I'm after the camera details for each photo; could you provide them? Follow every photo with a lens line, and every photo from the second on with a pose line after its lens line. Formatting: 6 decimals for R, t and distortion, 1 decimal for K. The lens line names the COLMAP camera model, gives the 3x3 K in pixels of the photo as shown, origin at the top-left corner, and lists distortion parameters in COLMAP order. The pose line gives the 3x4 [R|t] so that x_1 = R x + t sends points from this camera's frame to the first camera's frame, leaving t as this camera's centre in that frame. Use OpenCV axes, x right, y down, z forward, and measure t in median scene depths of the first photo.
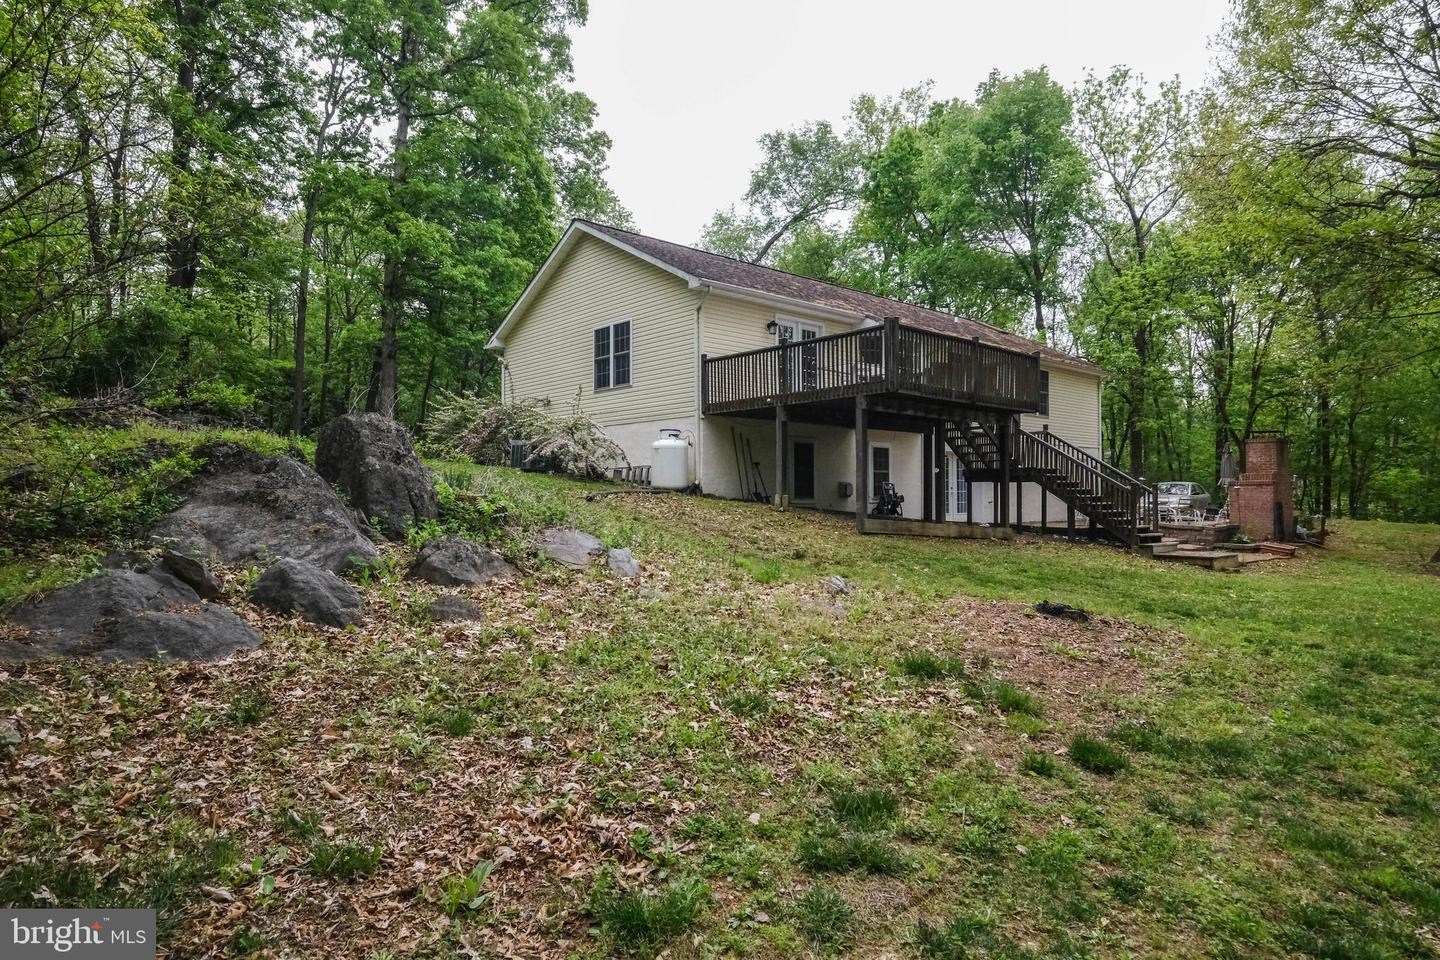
lens RADIAL K [[871.7, 0, 718.8], [0, 871.7, 490.3], [0, 0, 1]] dist [-0.002076, -0.000348]
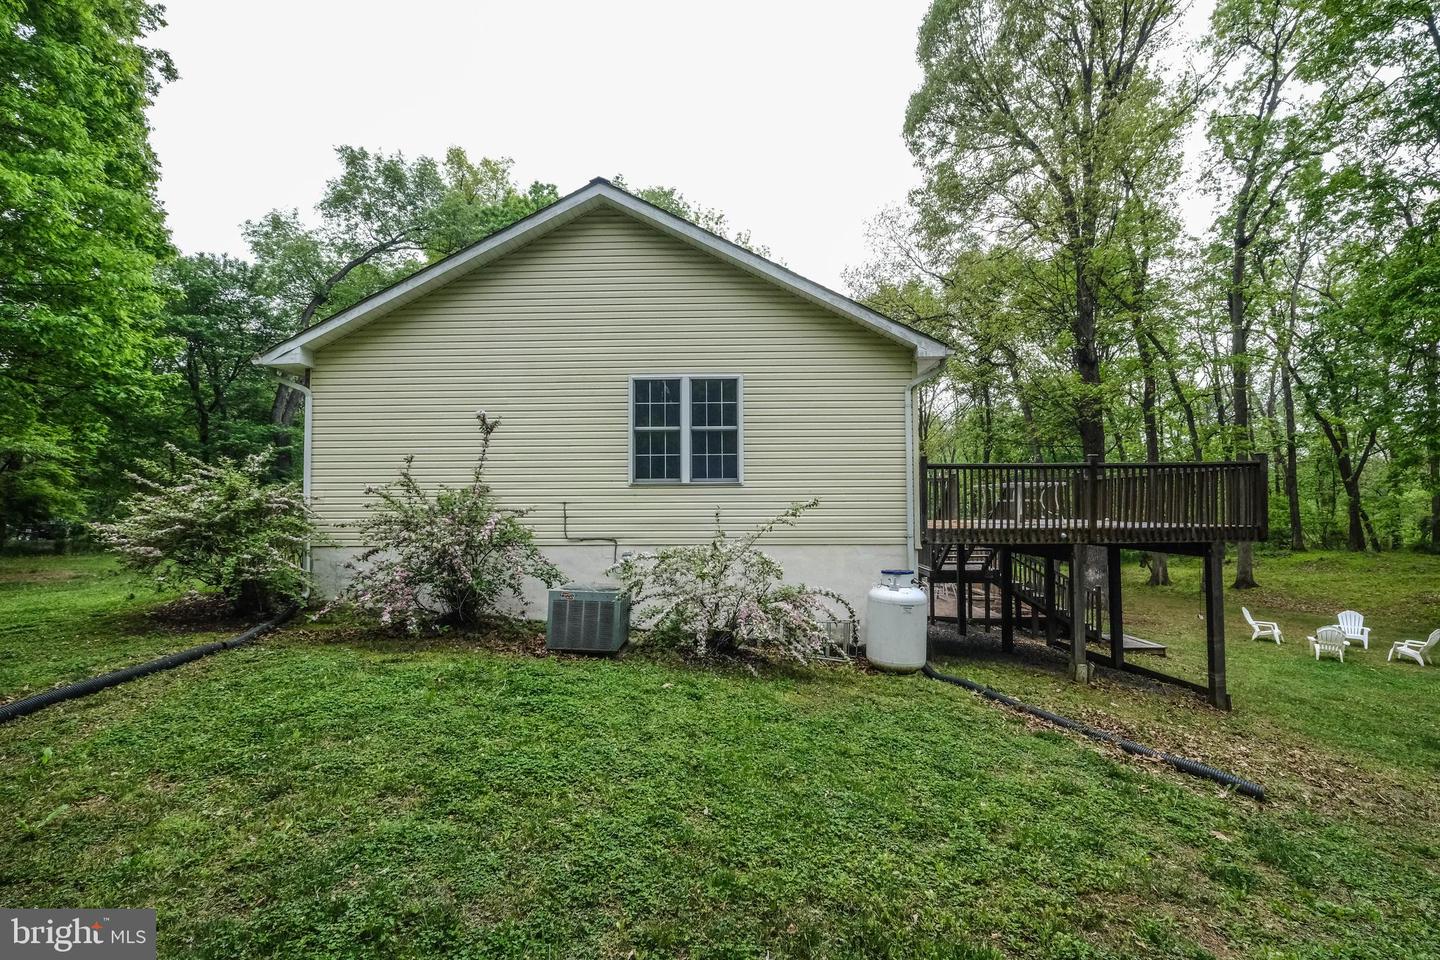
lens RADIAL K [[634.9, 0, 718.2], [0, 634.9, 486.8], [0, 0, 1]] dist [0.001594, 0.000136]
pose [[0.683736, 0.016069, 0.729552, -0.408953], [-0.006654, 0.999853, -0.015786, -0.102210], [-0.729699, 0.005939, 0.683743, 0.647439]]
